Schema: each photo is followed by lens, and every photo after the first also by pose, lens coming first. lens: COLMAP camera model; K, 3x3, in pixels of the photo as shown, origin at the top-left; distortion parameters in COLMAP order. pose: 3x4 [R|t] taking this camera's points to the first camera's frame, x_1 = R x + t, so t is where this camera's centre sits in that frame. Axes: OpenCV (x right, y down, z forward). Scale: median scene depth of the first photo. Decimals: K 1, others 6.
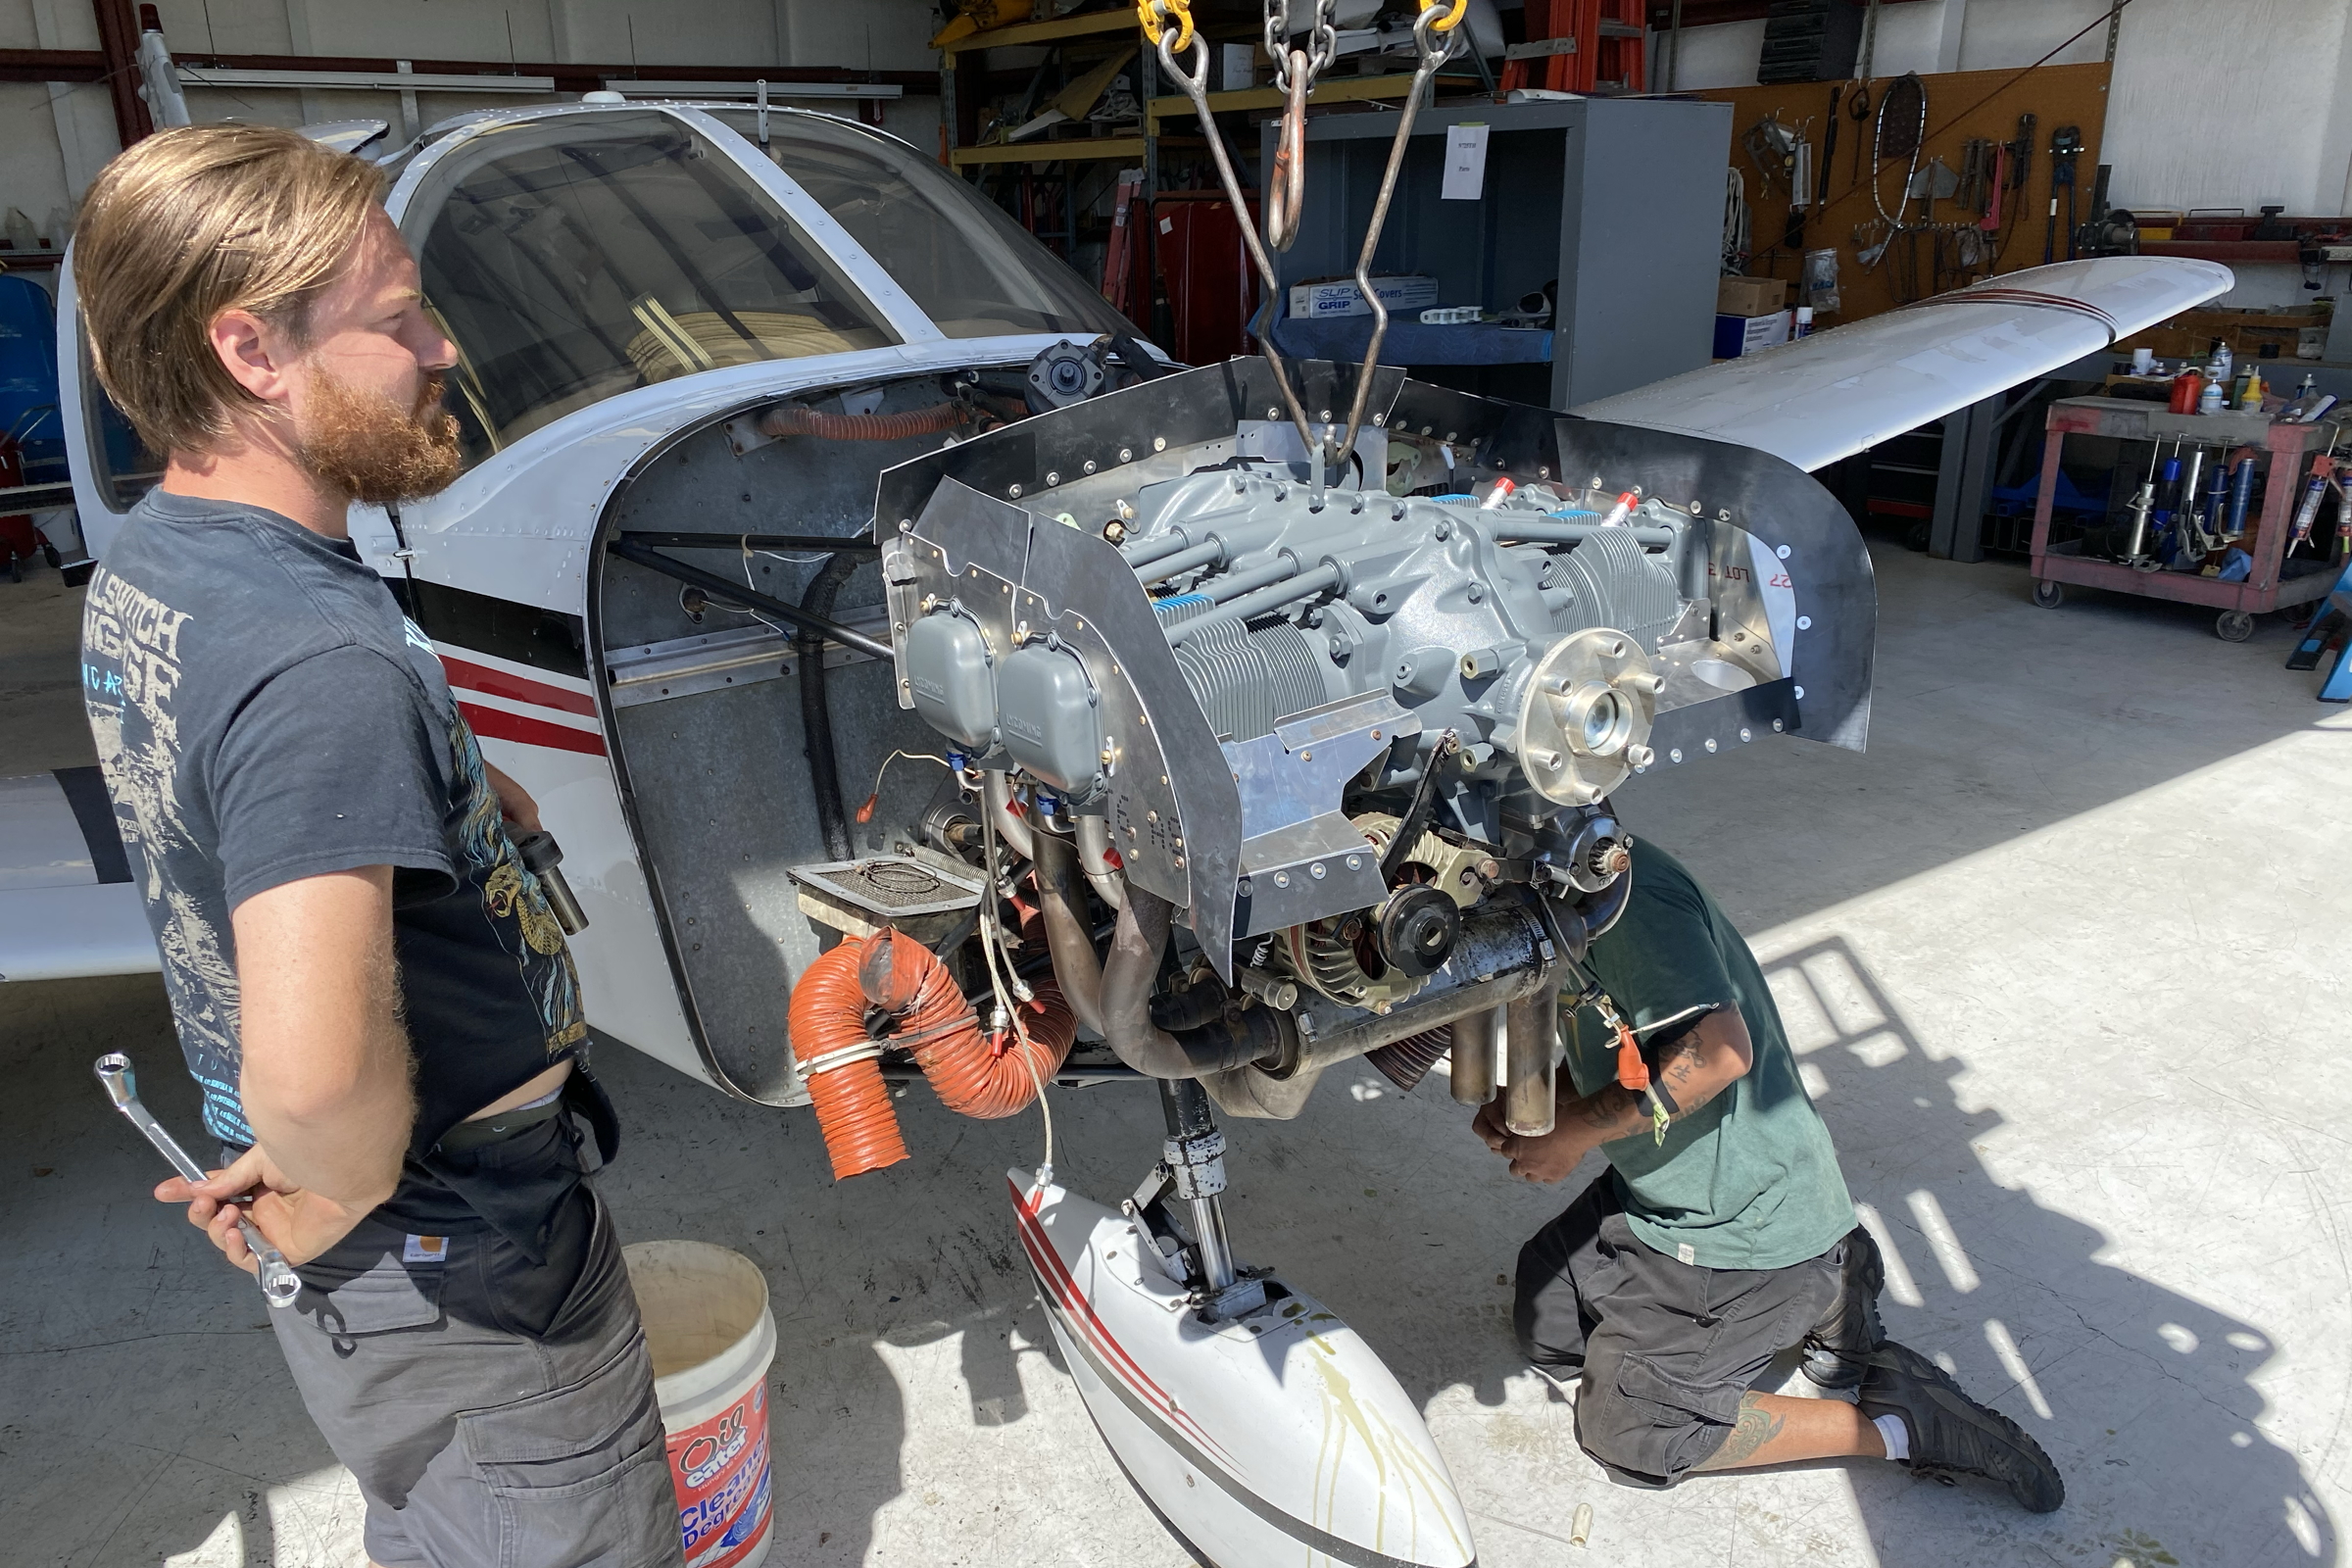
lens RADIAL K [[1766.2, 0, 1137.0], [0, 1766.2, 789.1], [0, 0, 1]] dist [0.014454, -0.005257]
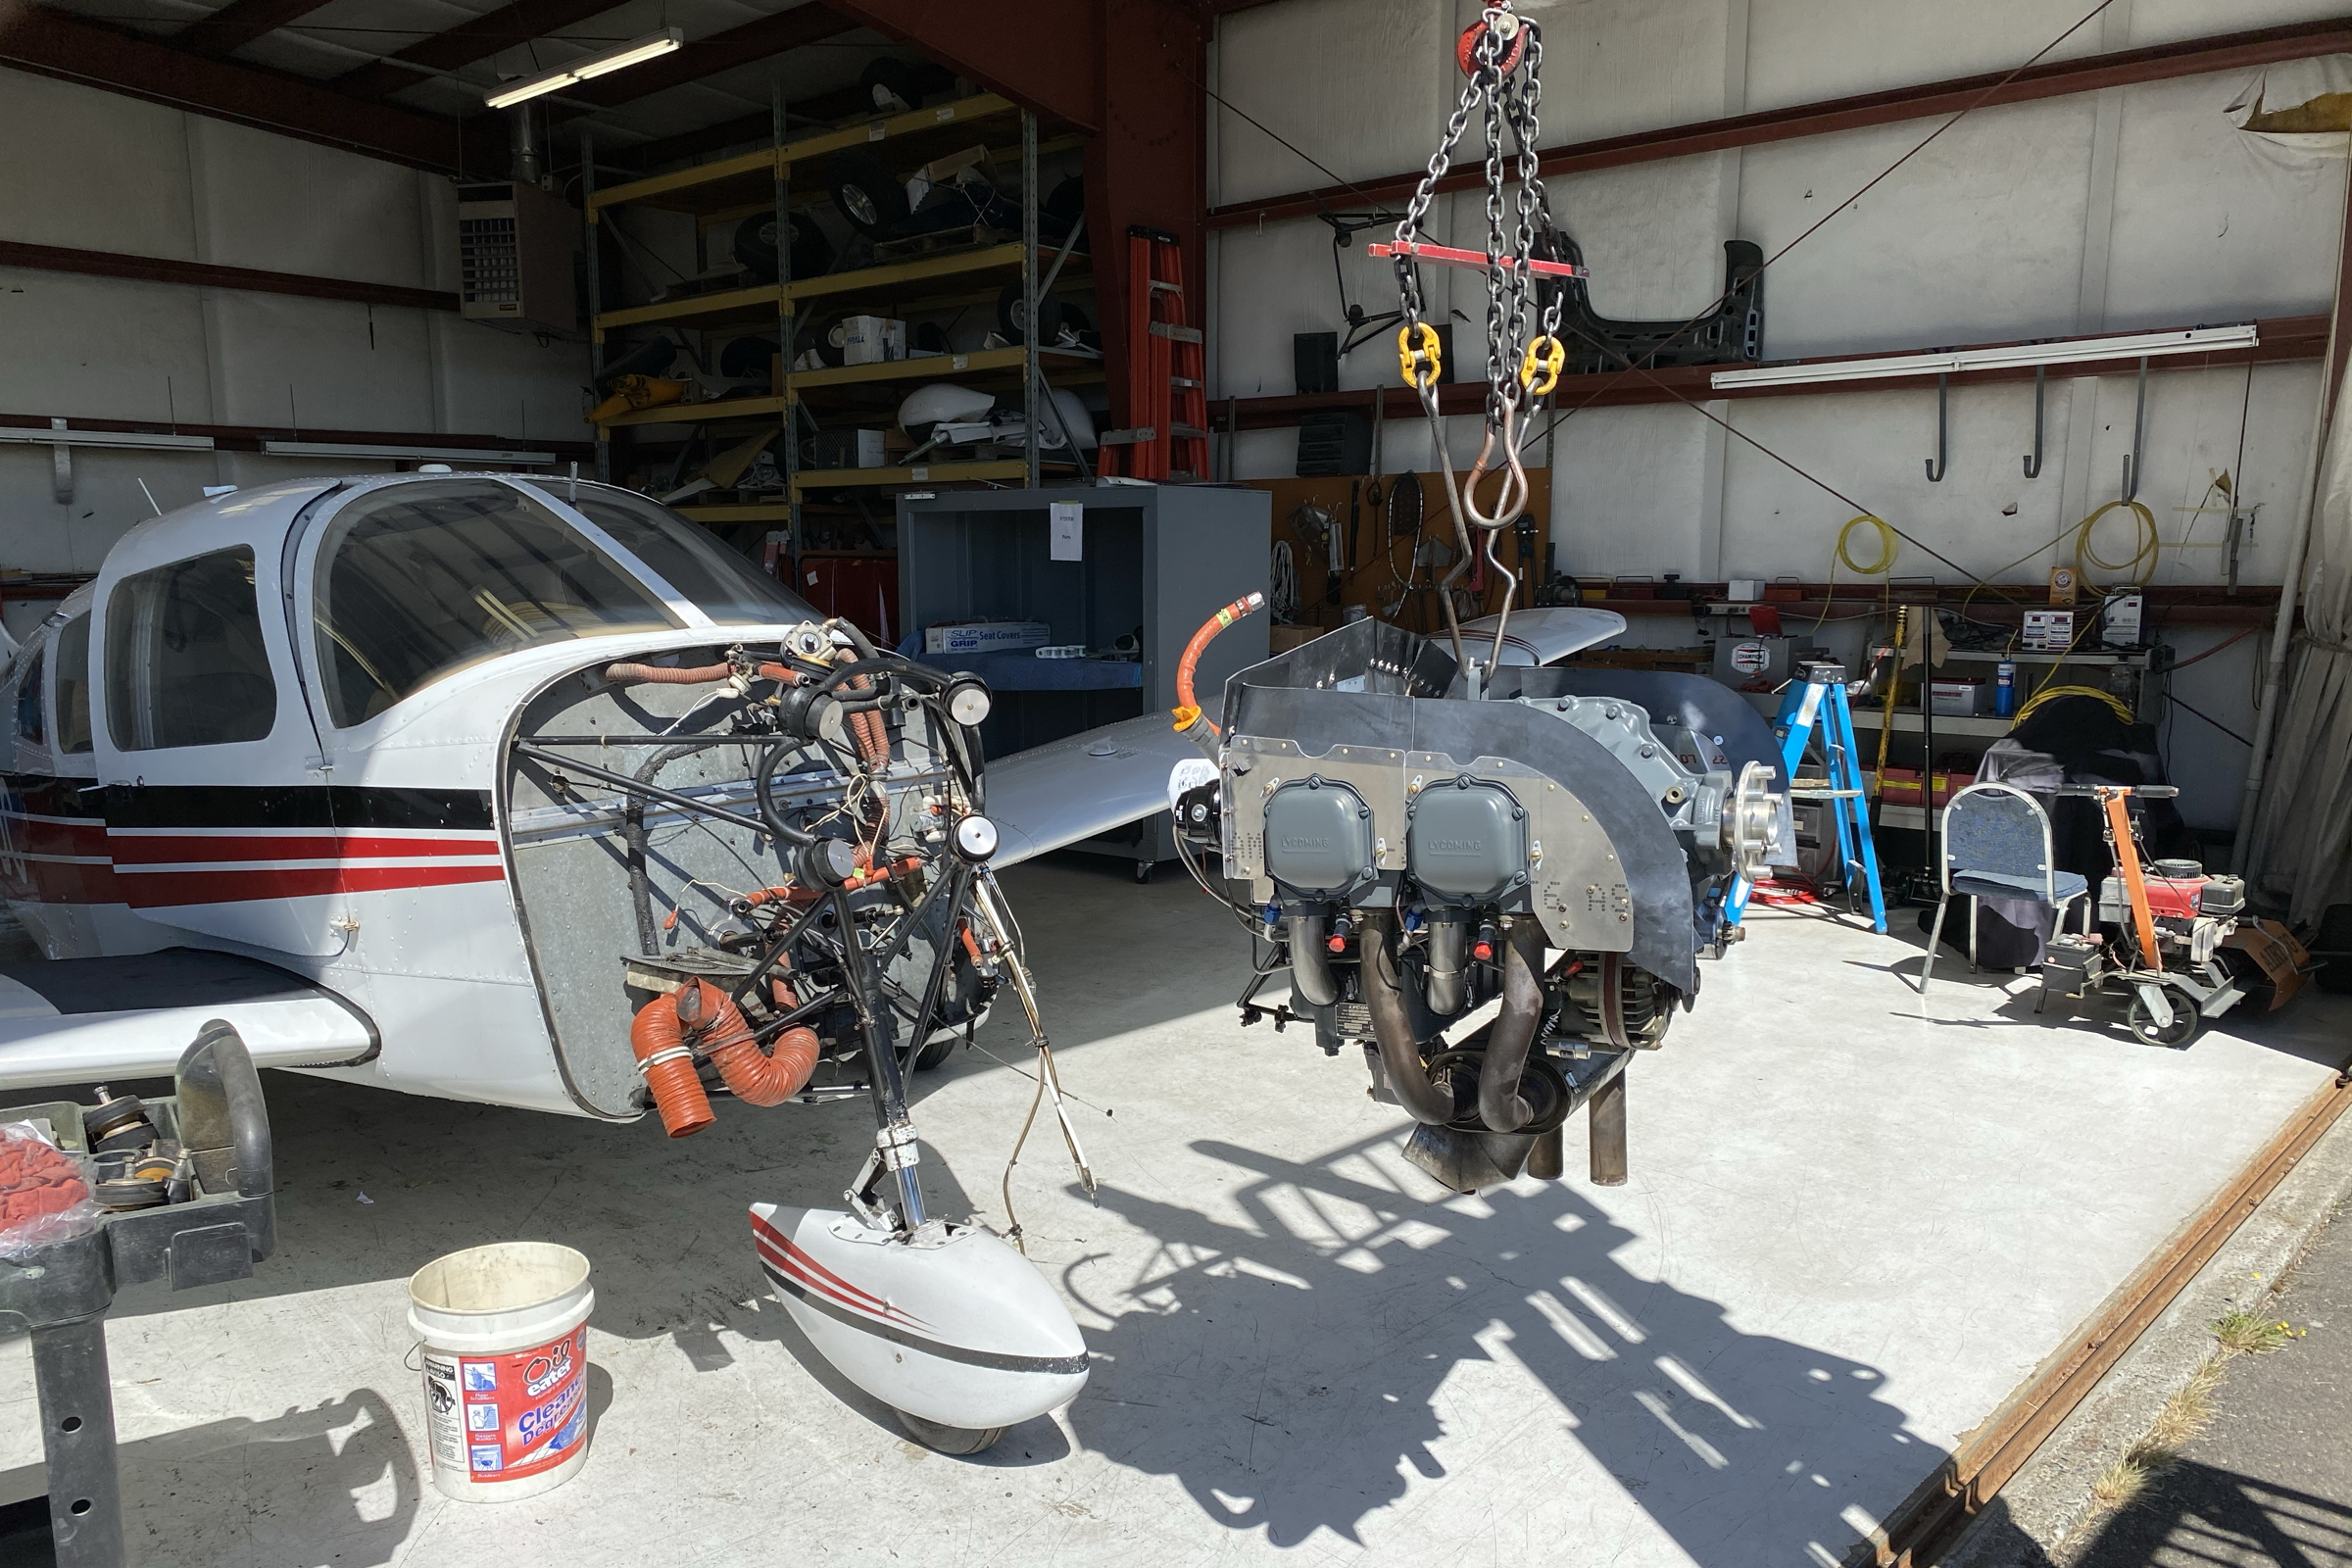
lens RADIAL K [[1798.5, 0, 1176.0], [0, 1798.5, 784.0], [0, 0, 1]] dist [0.162211, -0.273640]
pose [[0.974446, -0.013005, 0.224244, -0.021190], [0.057755, 0.979265, -0.194177, 0.059176], [-0.217069, 0.202166, 0.954992, -0.161467]]
